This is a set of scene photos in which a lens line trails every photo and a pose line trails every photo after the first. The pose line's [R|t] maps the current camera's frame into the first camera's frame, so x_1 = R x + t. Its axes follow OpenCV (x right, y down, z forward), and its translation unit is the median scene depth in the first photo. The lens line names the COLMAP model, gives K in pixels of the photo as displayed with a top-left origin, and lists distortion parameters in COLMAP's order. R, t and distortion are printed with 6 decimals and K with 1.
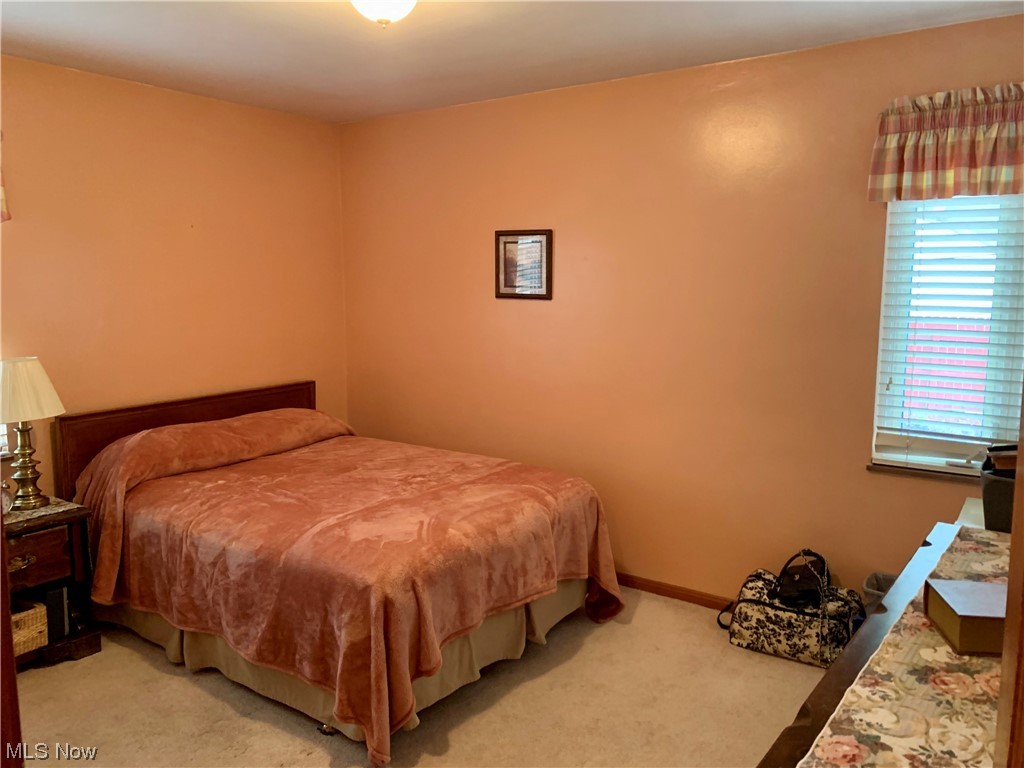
lens RADIAL K [[770.7, 0, 512.0], [0, 770.7, 384.0], [0, 0, 1]] dist [0.003115, 0.001775]
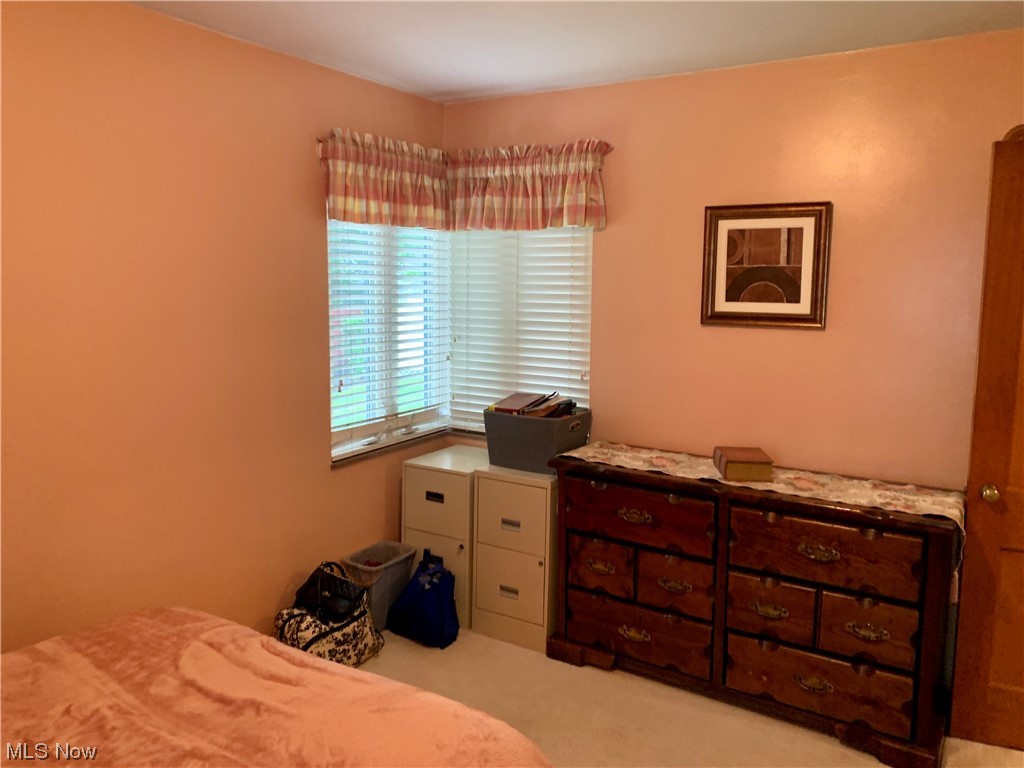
lens RADIAL K [[746.7, 0, 512.0], [0, 746.7, 384.0], [0, 0, 1]] dist [0.001709, 0.000709]
pose [[-0.057507, -0.128902, 0.989988, -0.572865], [0.135052, 0.981510, 0.135644, -0.113133], [-0.989168, 0.141500, -0.039035, 0.787319]]
